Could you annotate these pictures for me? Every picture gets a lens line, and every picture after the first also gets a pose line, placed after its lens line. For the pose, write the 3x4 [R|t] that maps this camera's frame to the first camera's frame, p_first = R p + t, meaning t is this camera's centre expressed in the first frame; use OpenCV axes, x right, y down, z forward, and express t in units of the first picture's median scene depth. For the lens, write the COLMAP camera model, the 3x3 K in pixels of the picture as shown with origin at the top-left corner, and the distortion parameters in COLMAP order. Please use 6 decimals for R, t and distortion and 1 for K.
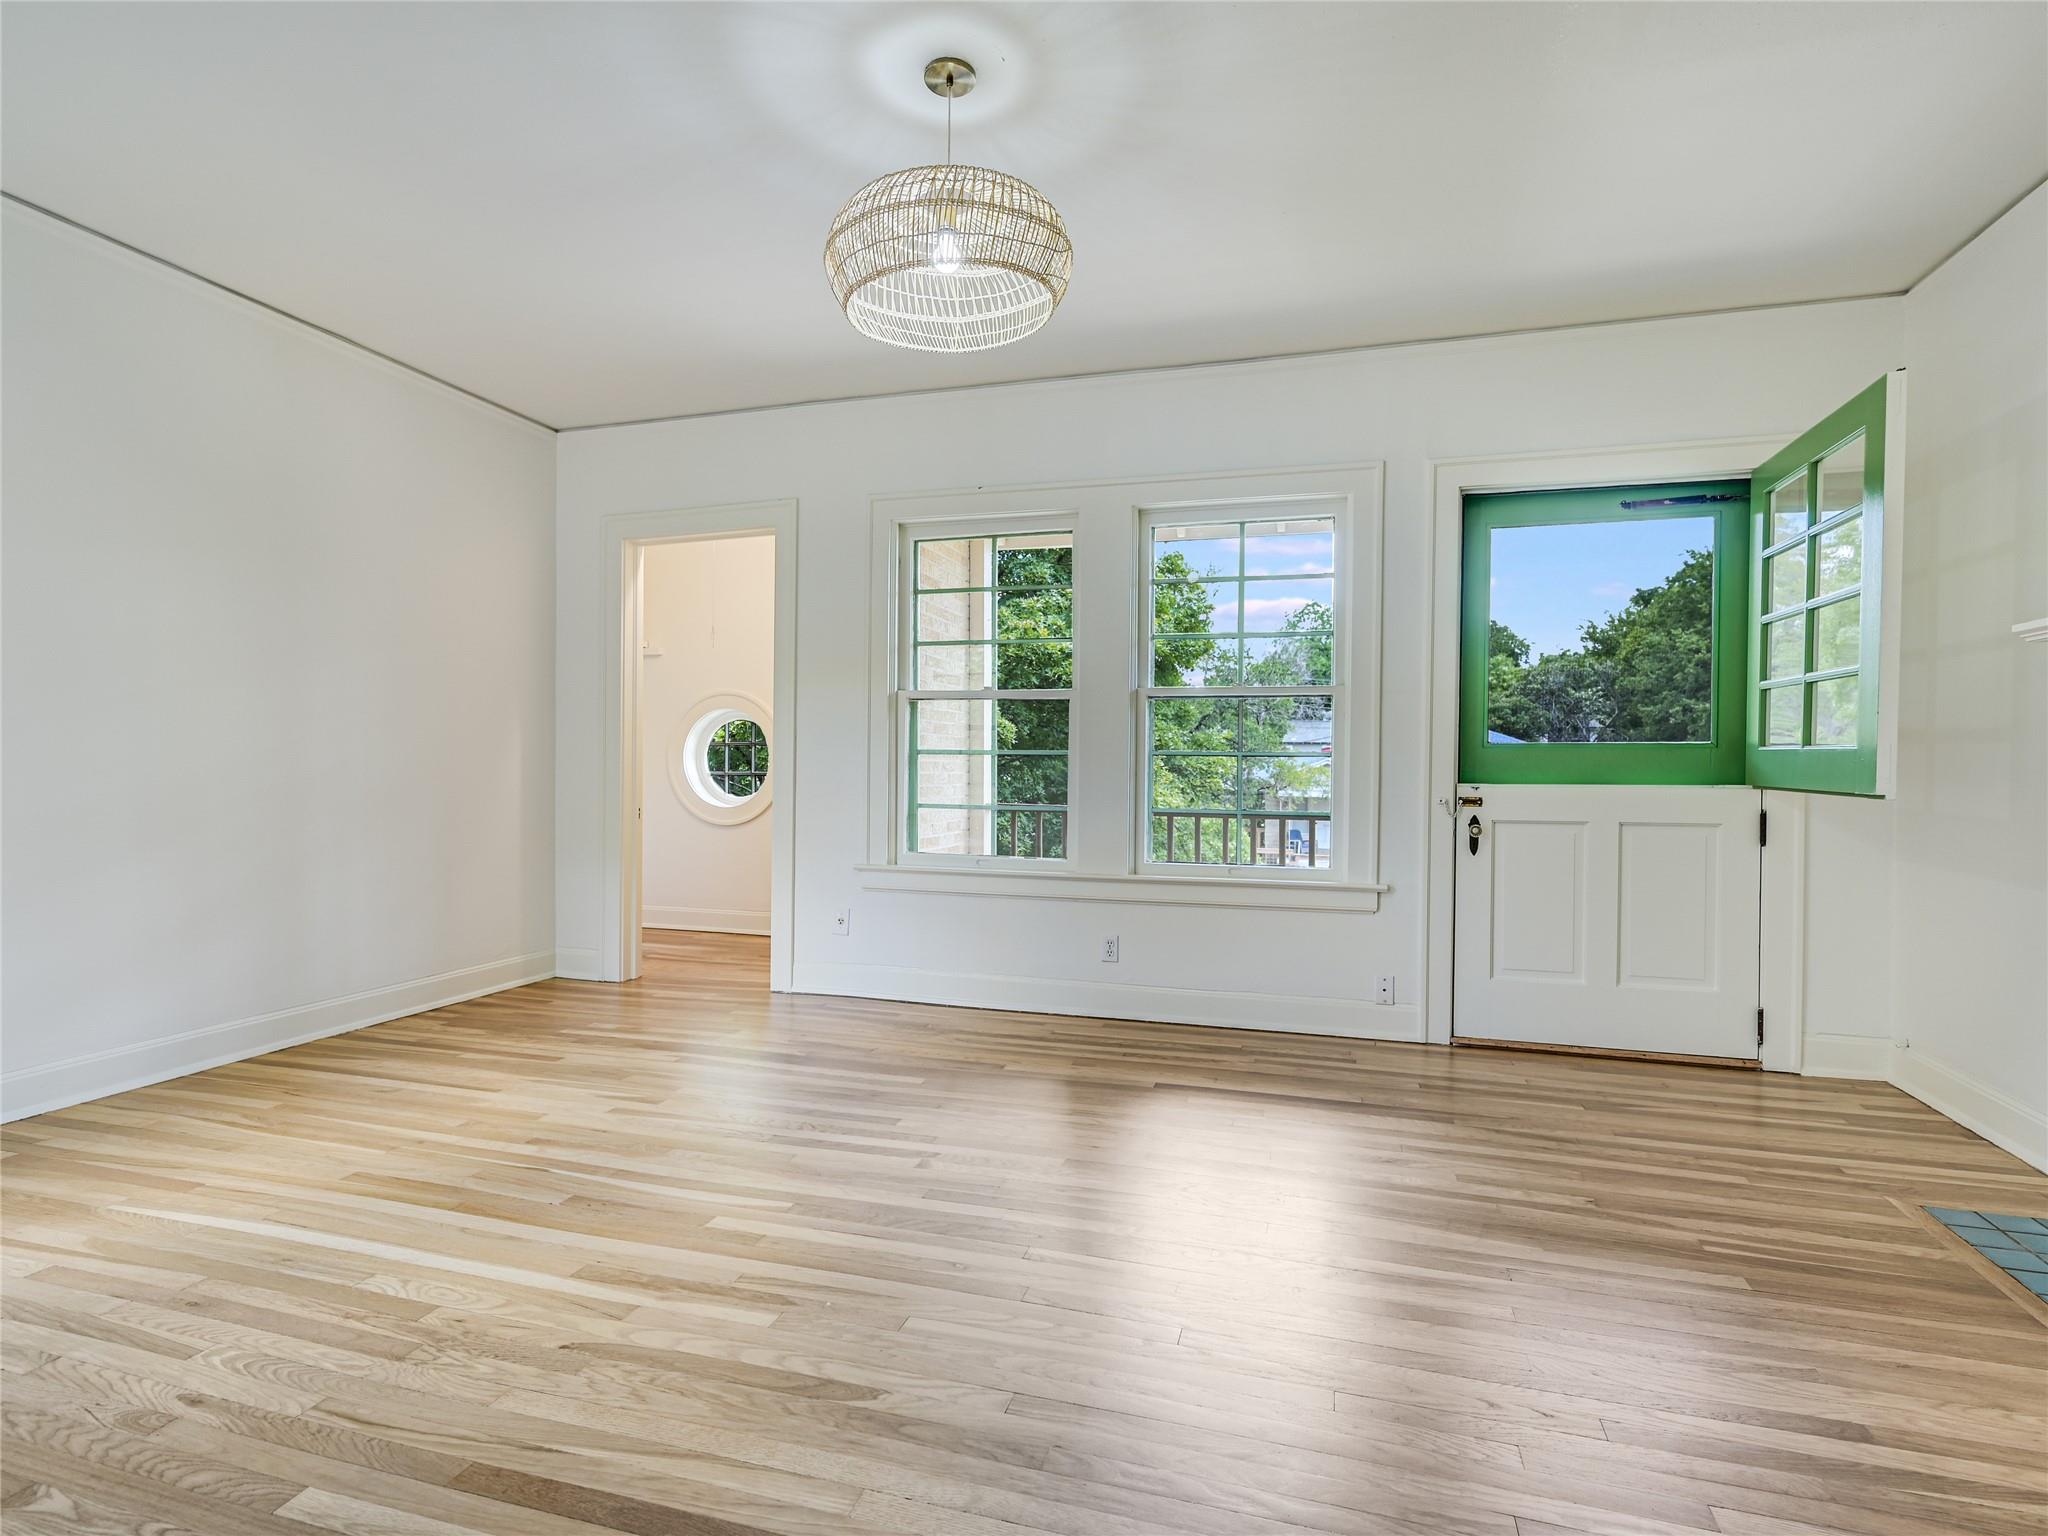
lens RADIAL K [[1052.2, 0, 1028.9], [0, 1052.2, 778.7], [0, 0, 1]] dist [0.000961, -0.000558]
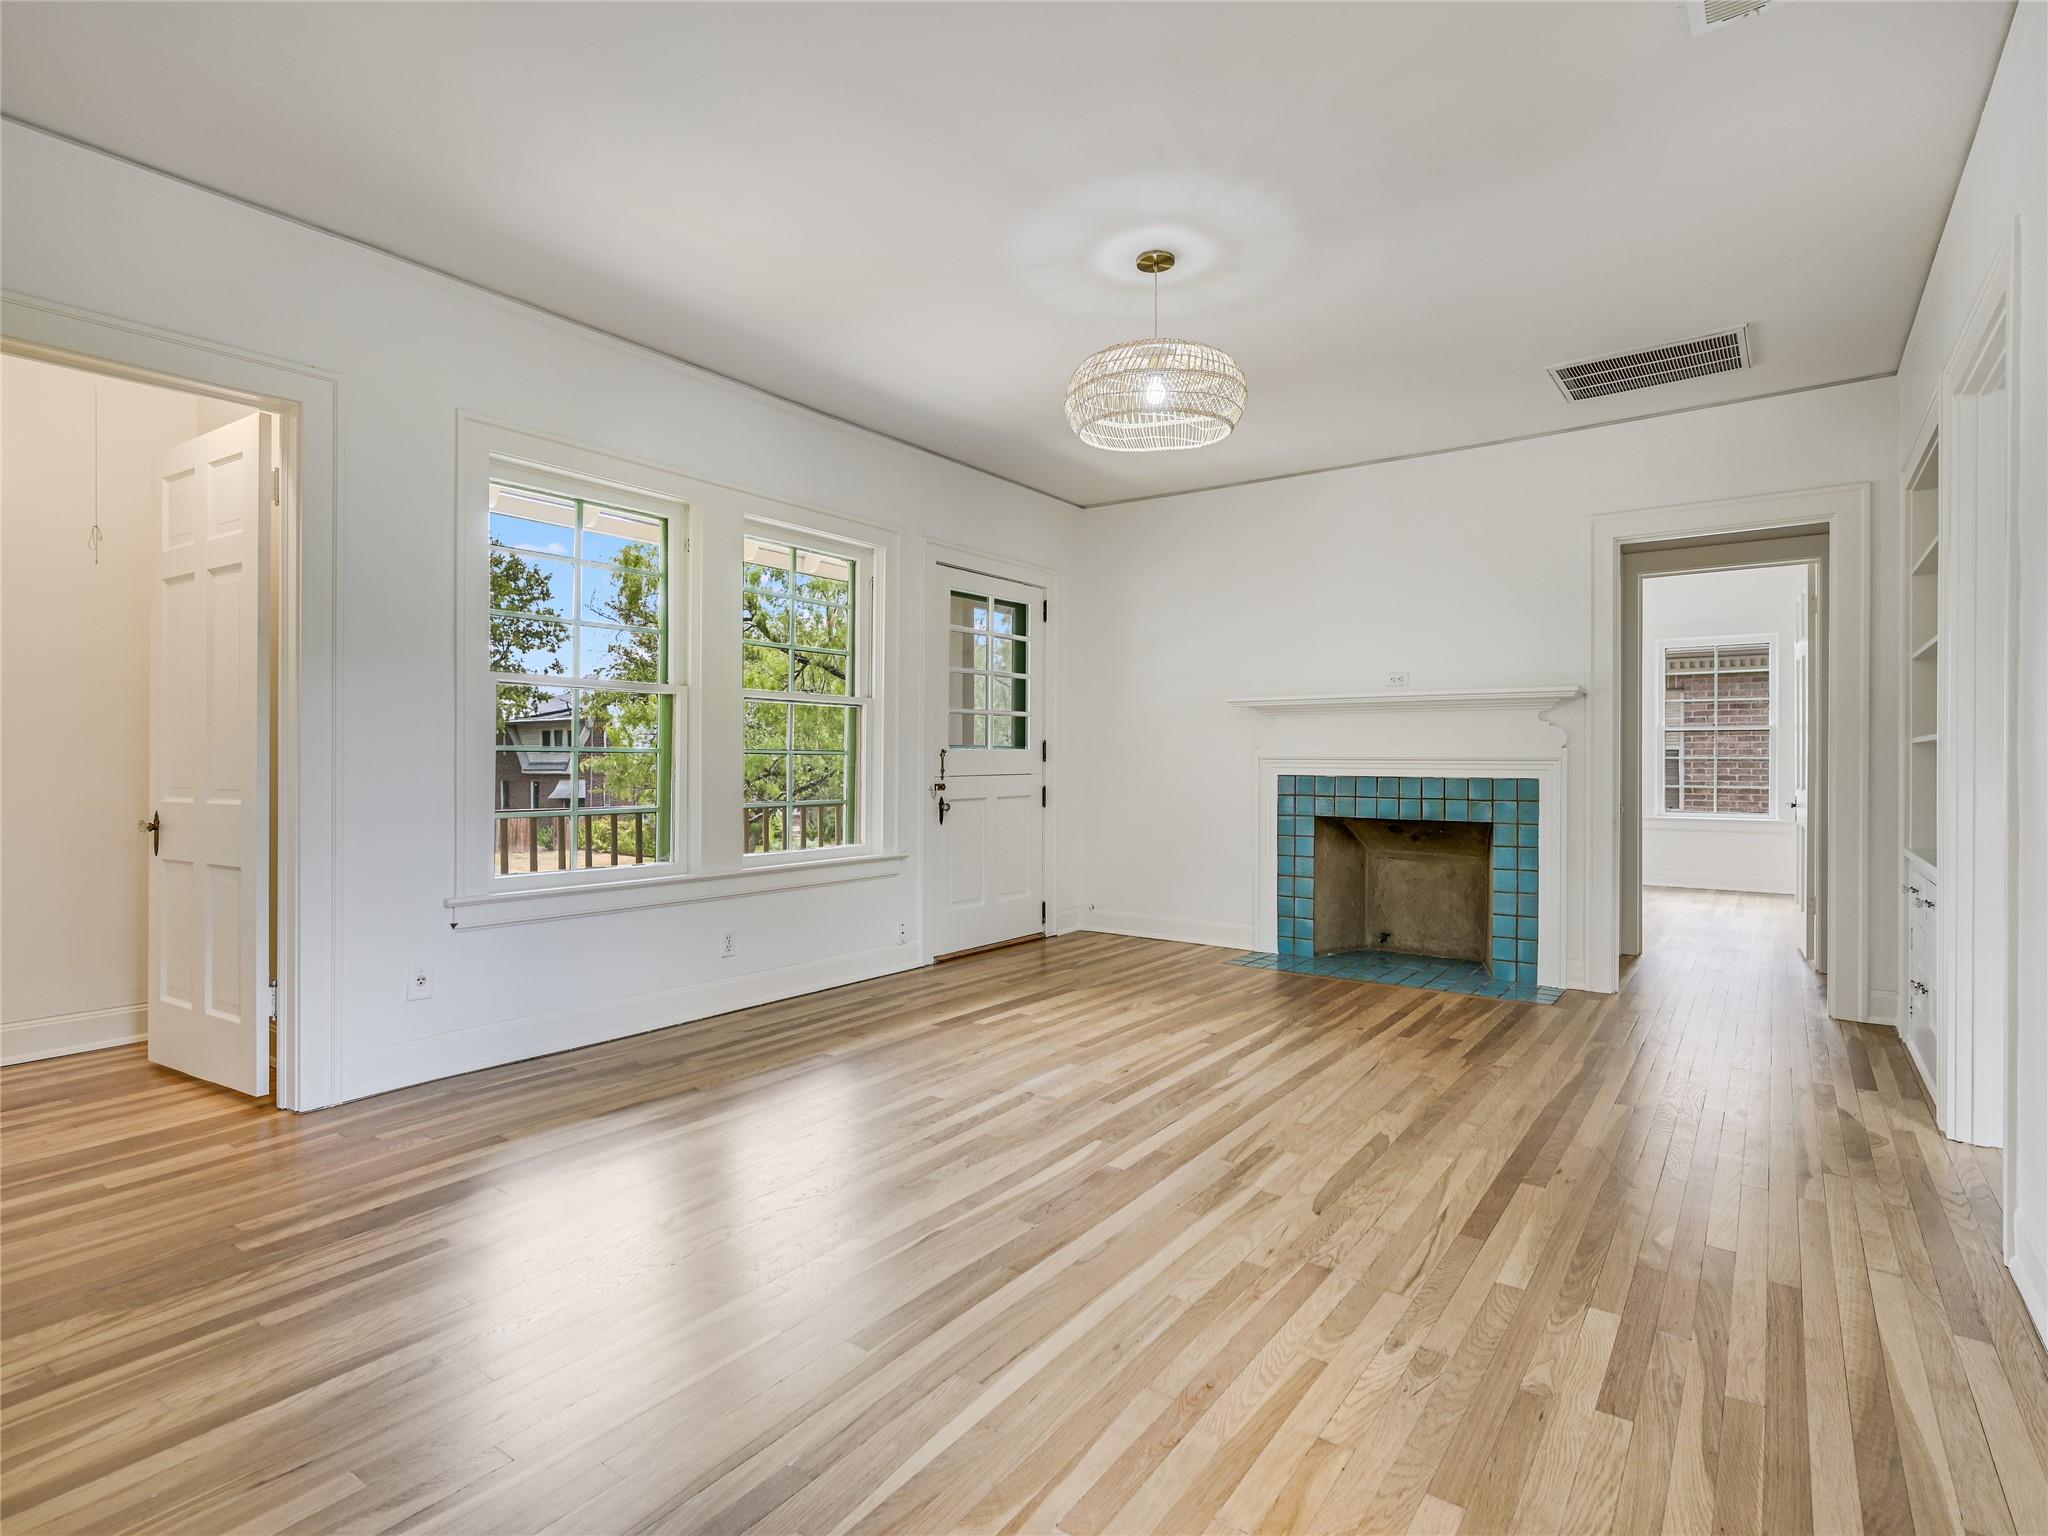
lens RADIAL K [[1042.7, 0, 1032.5], [0, 1042.7, 768.2], [0, 0, 1]] dist [0.003535, 0.000781]
pose [[0.322634, -0.011974, 0.946448, -1.261997], [0.010632, 0.999903, 0.009025, -0.021123], [-0.946464, 0.007151, 0.322729, 0.647438]]
